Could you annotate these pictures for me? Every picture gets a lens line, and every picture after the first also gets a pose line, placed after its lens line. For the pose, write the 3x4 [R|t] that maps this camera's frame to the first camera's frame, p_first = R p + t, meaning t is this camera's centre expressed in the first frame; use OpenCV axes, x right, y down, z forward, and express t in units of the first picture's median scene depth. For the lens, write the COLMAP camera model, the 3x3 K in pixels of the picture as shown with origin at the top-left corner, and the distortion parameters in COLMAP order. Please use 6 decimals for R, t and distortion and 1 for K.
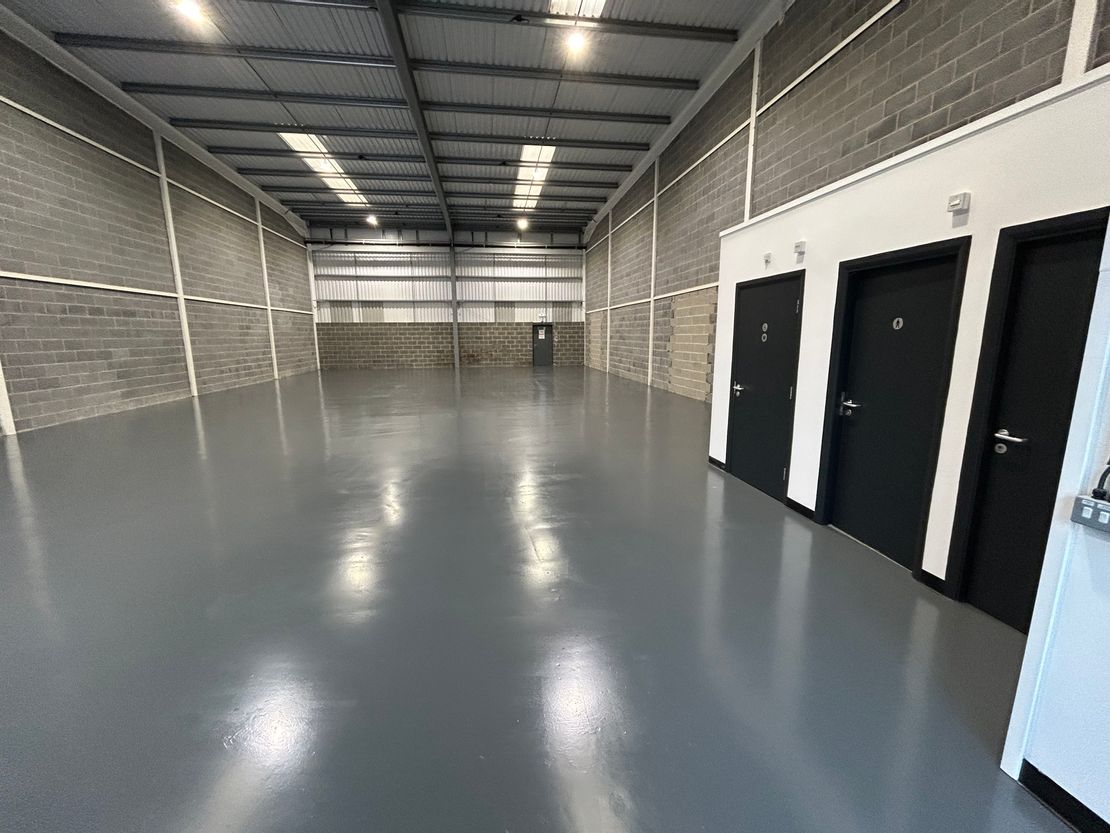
lens RADIAL K [[447.1, 0, 548.8], [0, 447.1, 416.3], [0, 0, 1]] dist [-0.001356, -0.000358]
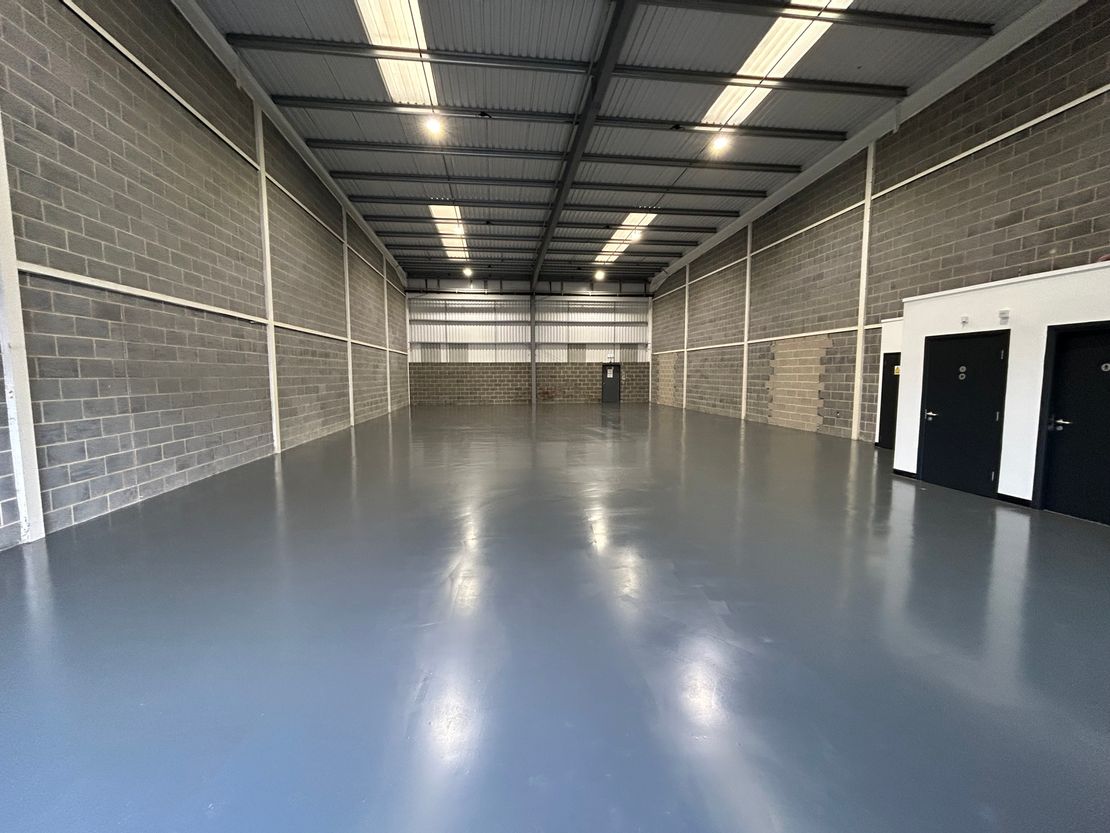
lens RADIAL K [[447.1, 0, 548.8], [0, 447.1, 416.3], [0, 0, 1]] dist [-0.001356, -0.000358]
pose [[0.999807, 0.004931, -0.019042, -0.158639], [-0.006548, 0.996288, -0.085830, 0.014751], [0.018548, 0.085938, 0.996128, -0.077415]]
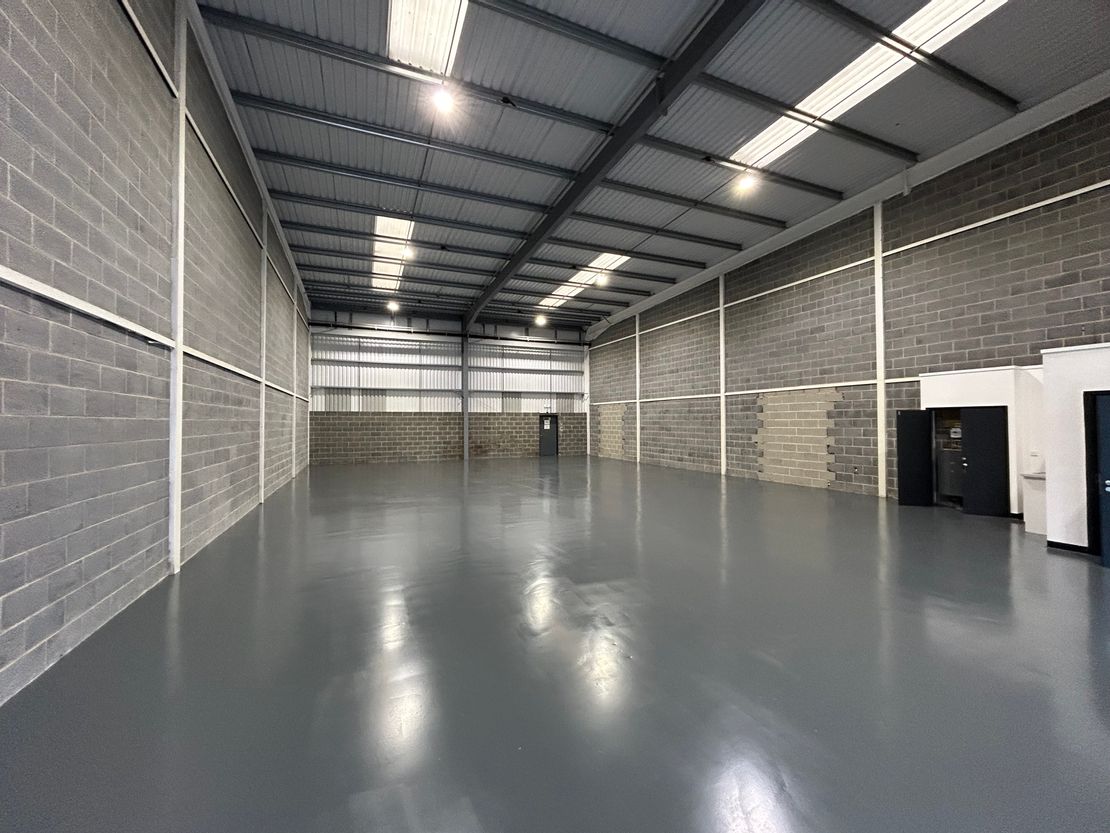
lens RADIAL K [[447.1, 0, 548.8], [0, 447.1, 416.3], [0, 0, 1]] dist [-0.001356, -0.000358]
pose [[0.966534, 0.007478, 0.256430, -0.297449], [0.042395, 0.981175, -0.188408, -0.015298], [-0.253011, 0.192975, 0.948022, 0.055026]]
